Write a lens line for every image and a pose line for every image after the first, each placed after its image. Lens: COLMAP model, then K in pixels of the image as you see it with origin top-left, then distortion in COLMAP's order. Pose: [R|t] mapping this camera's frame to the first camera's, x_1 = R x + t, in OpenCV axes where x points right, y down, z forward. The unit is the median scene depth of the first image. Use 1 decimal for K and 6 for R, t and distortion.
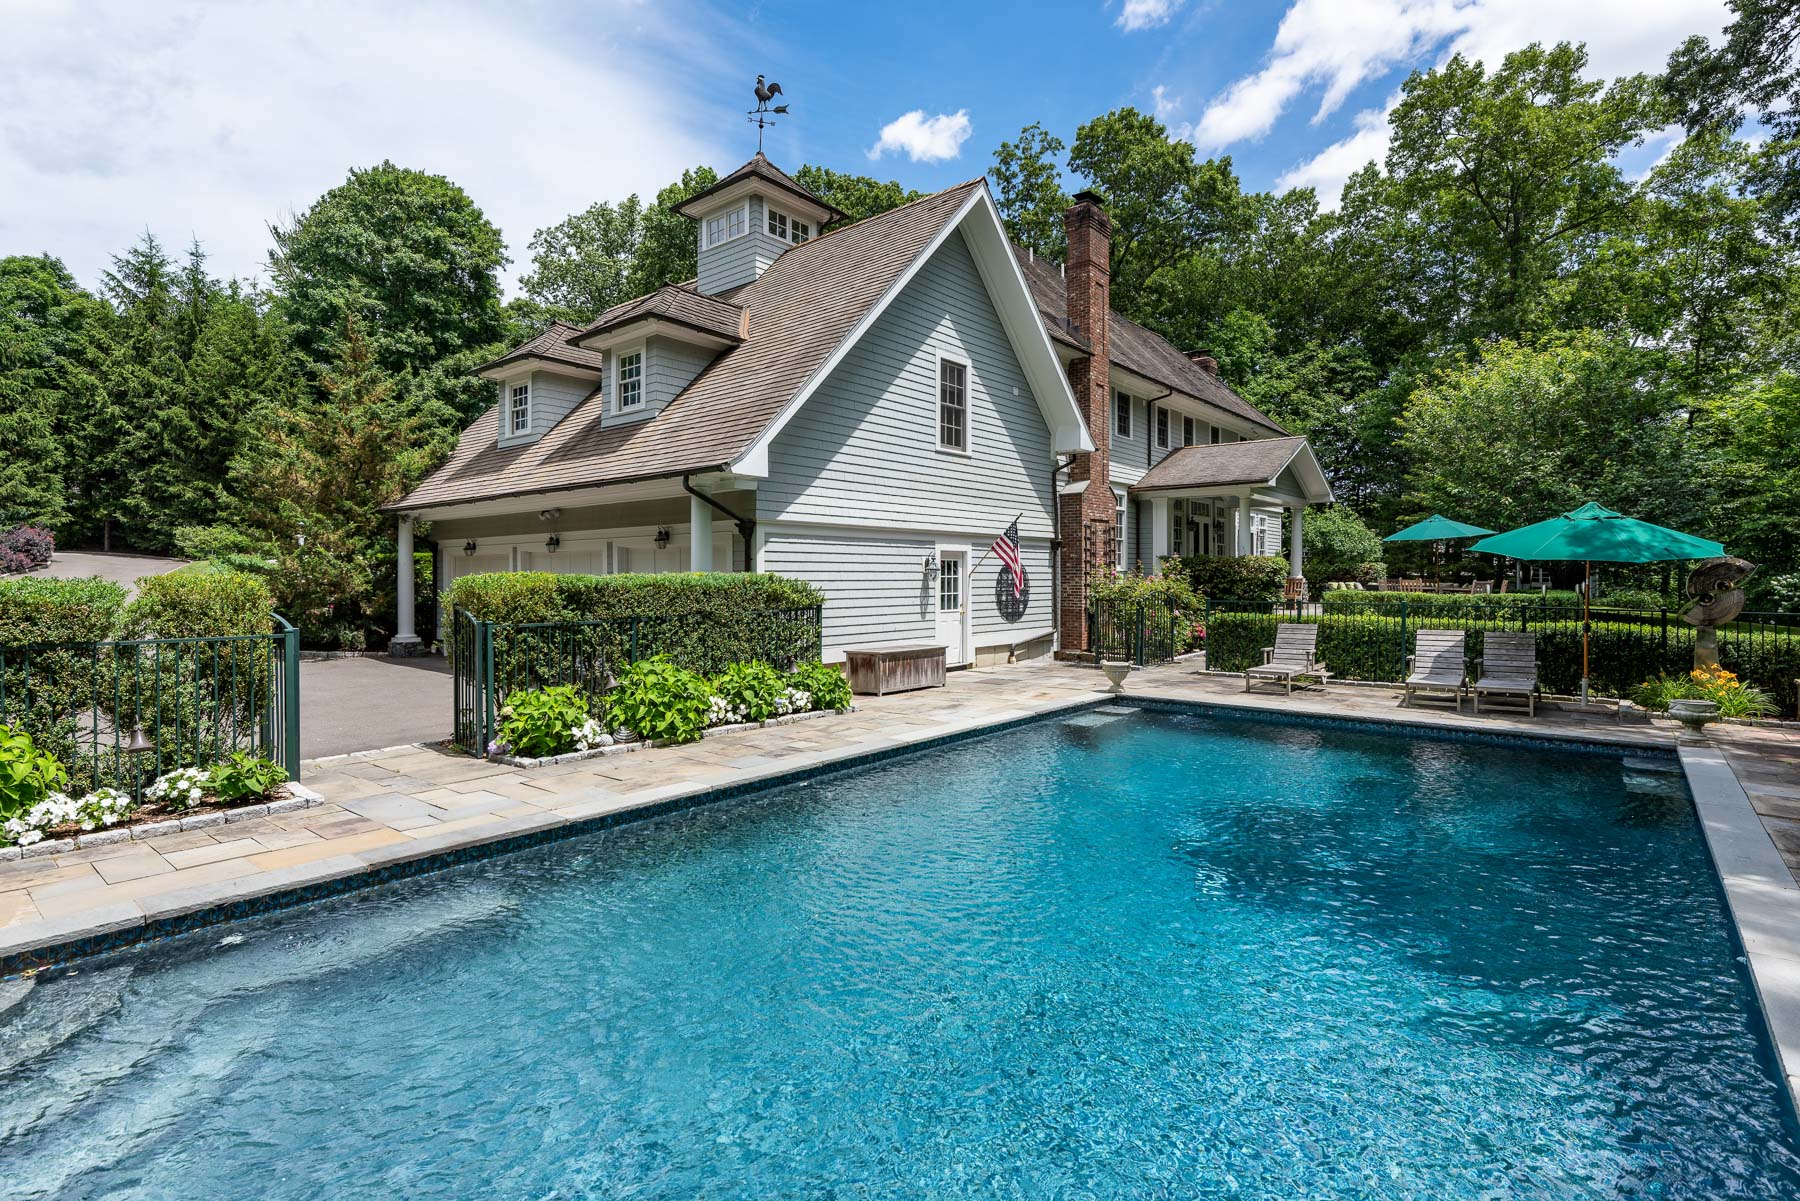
lens RADIAL K [[887.9, 0, 894.1], [0, 887.9, 574.5], [0, 0, 1]] dist [-0.002841, -0.001628]
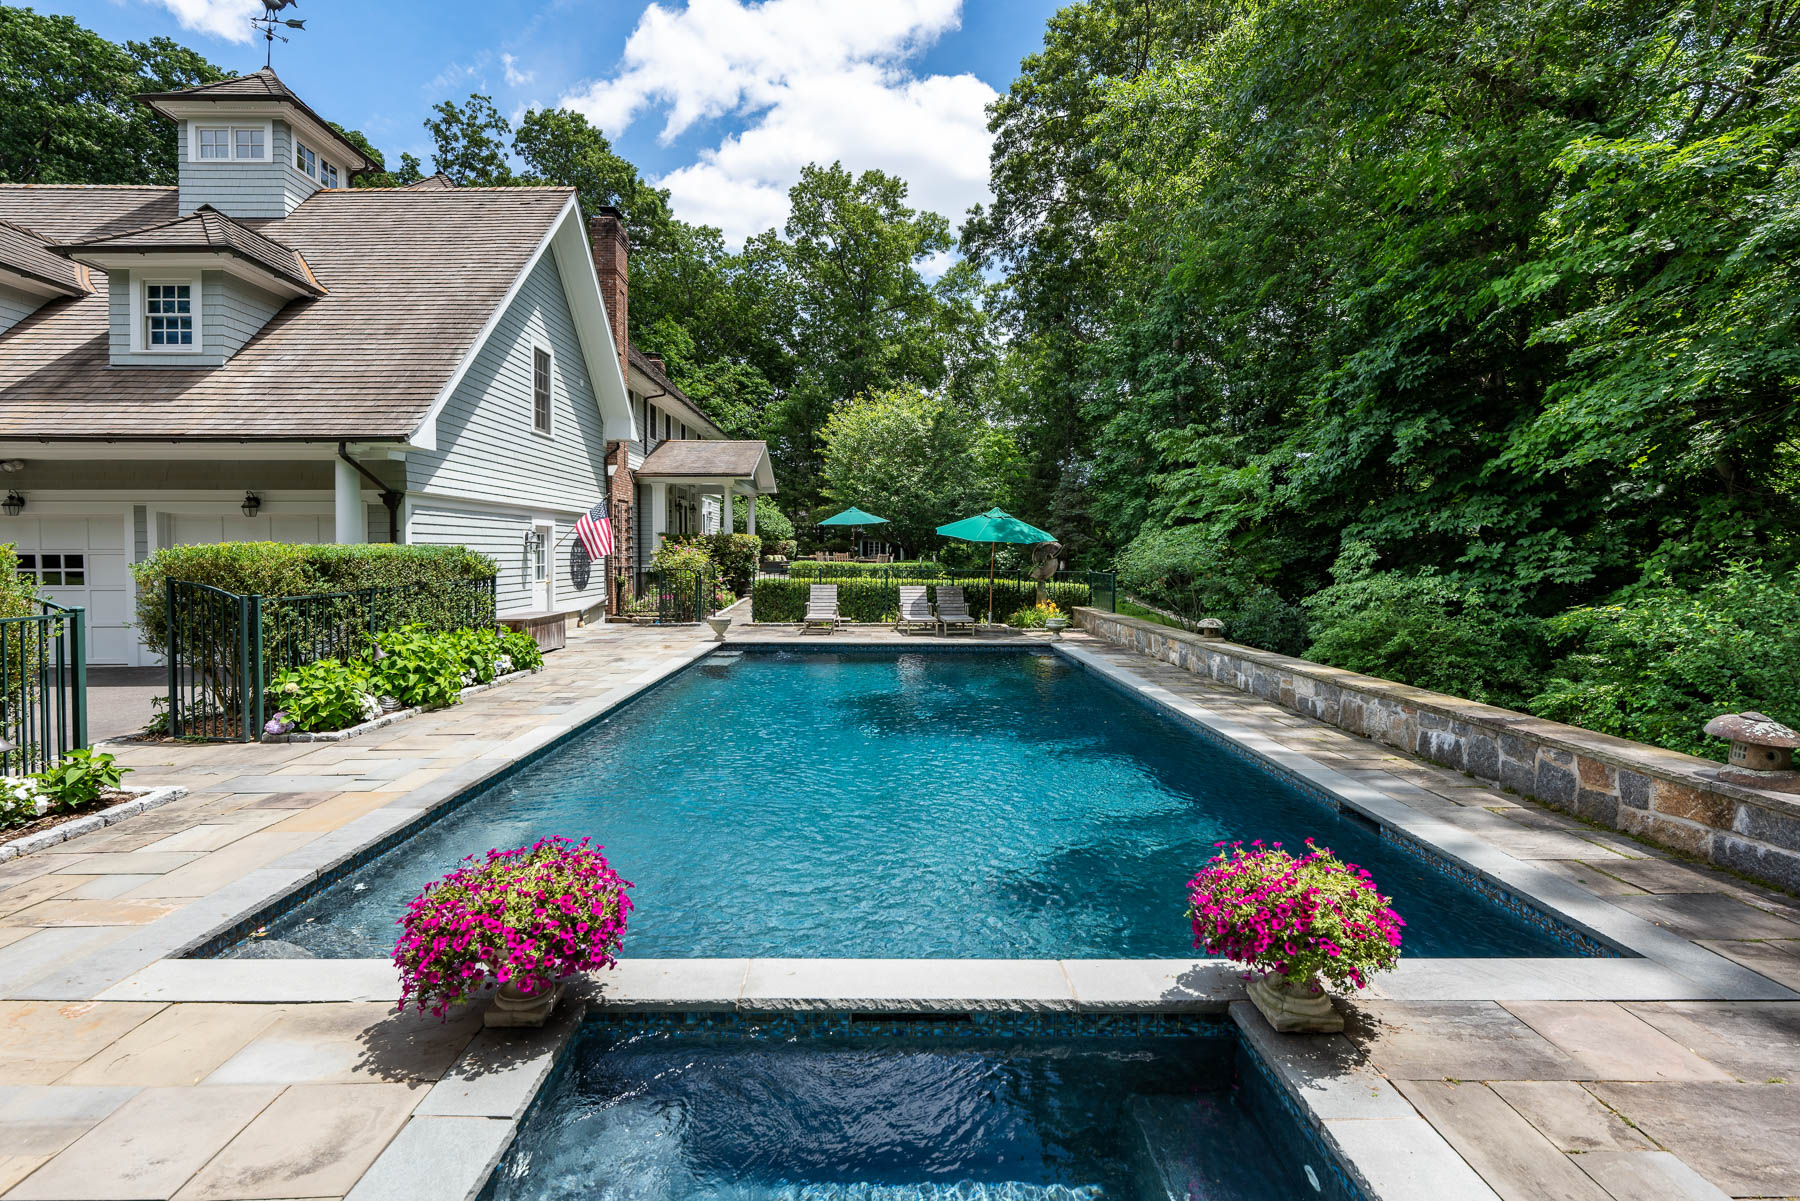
lens RADIAL K [[824.1, 0, 892.6], [0, 824.1, 574.5], [0, 0, 1]] dist [0.000880, 0.000282]
pose [[0.760410, -0.014437, 0.649283, -0.267612], [-0.005906, 0.999558, 0.029142, 0.001126], [-0.649417, -0.025995, 0.759988, -0.047739]]
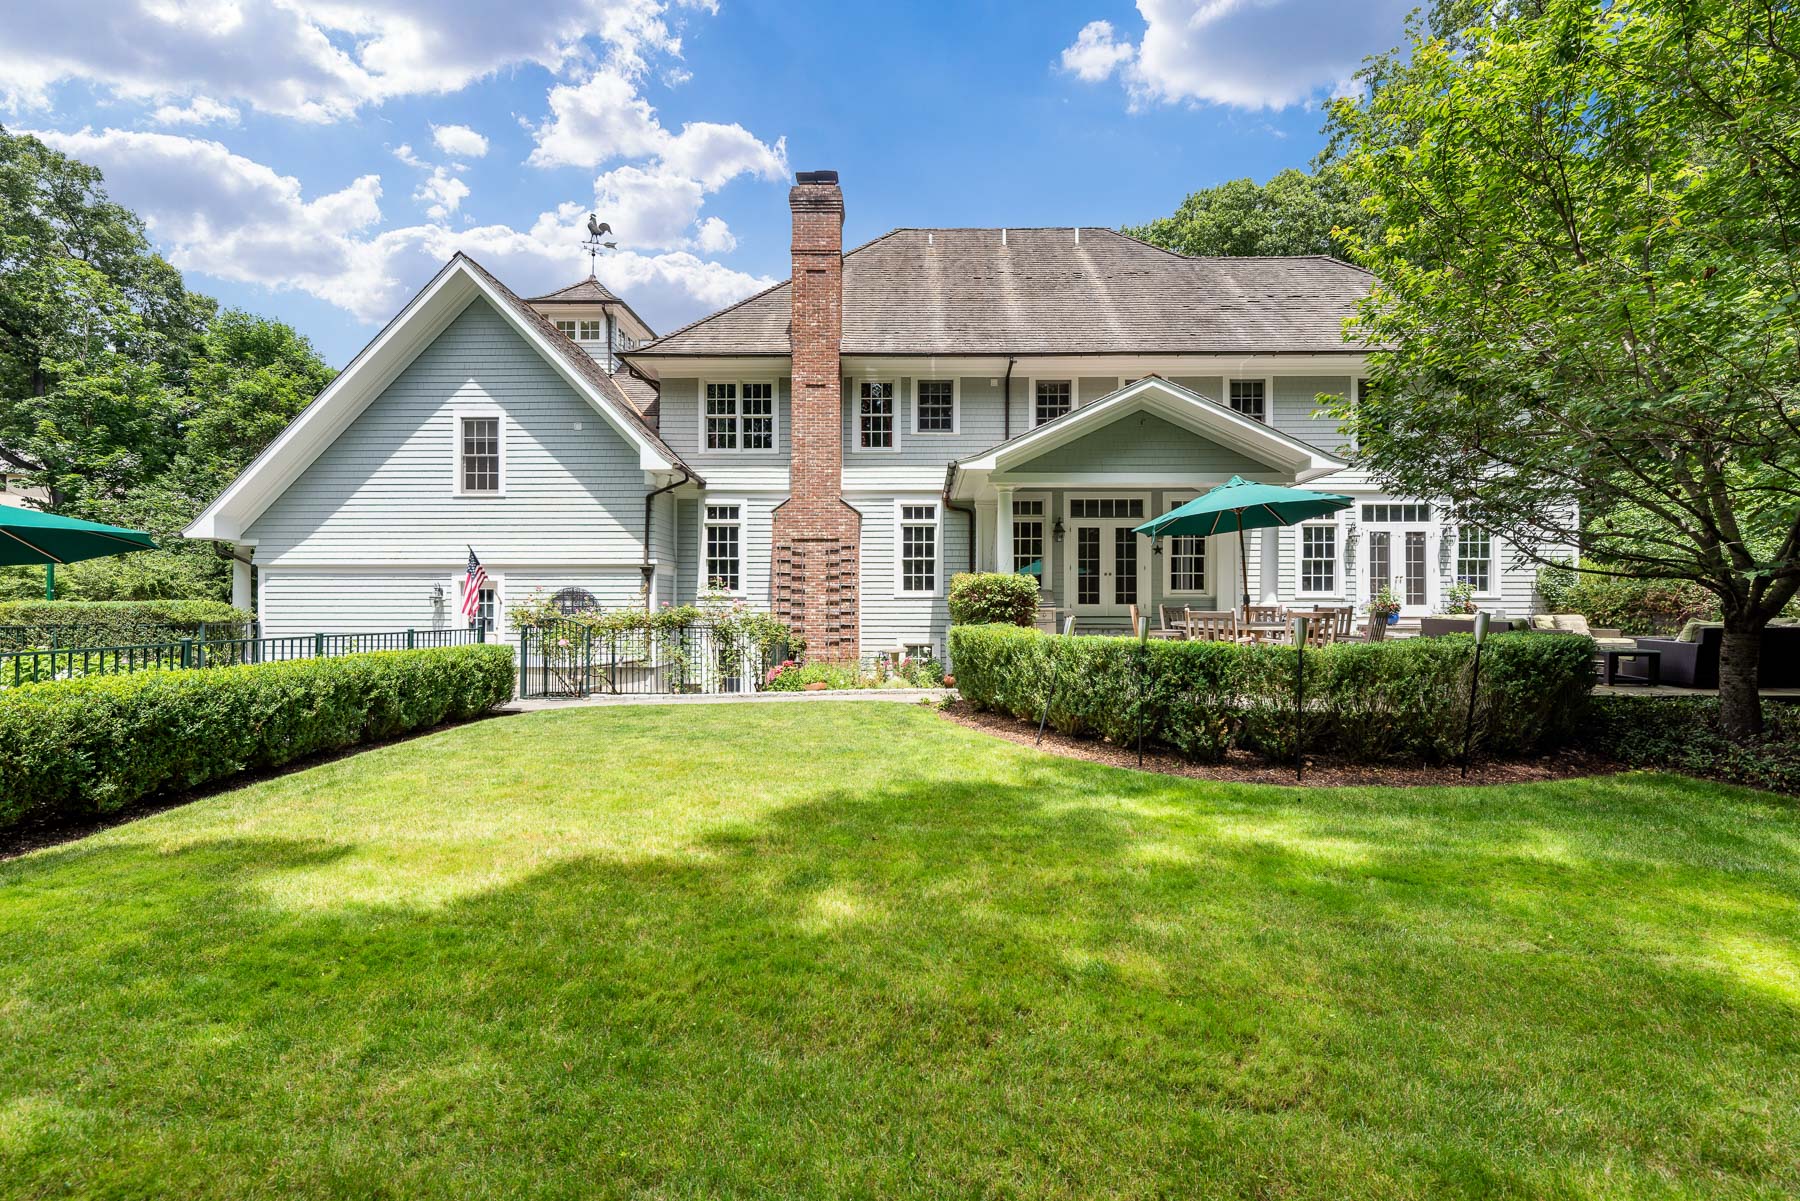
lens RADIAL K [[709.4, 0, 900.0], [0, 709.4, 600.5], [0, 0, 1]] dist [0.000091, -0.000003]
pose [[0.626932, -0.007838, -0.779035, 1.138855], [0.002292, 0.999964, -0.008216, 0.007778], [0.779071, 0.003365, 0.626927, 0.857584]]
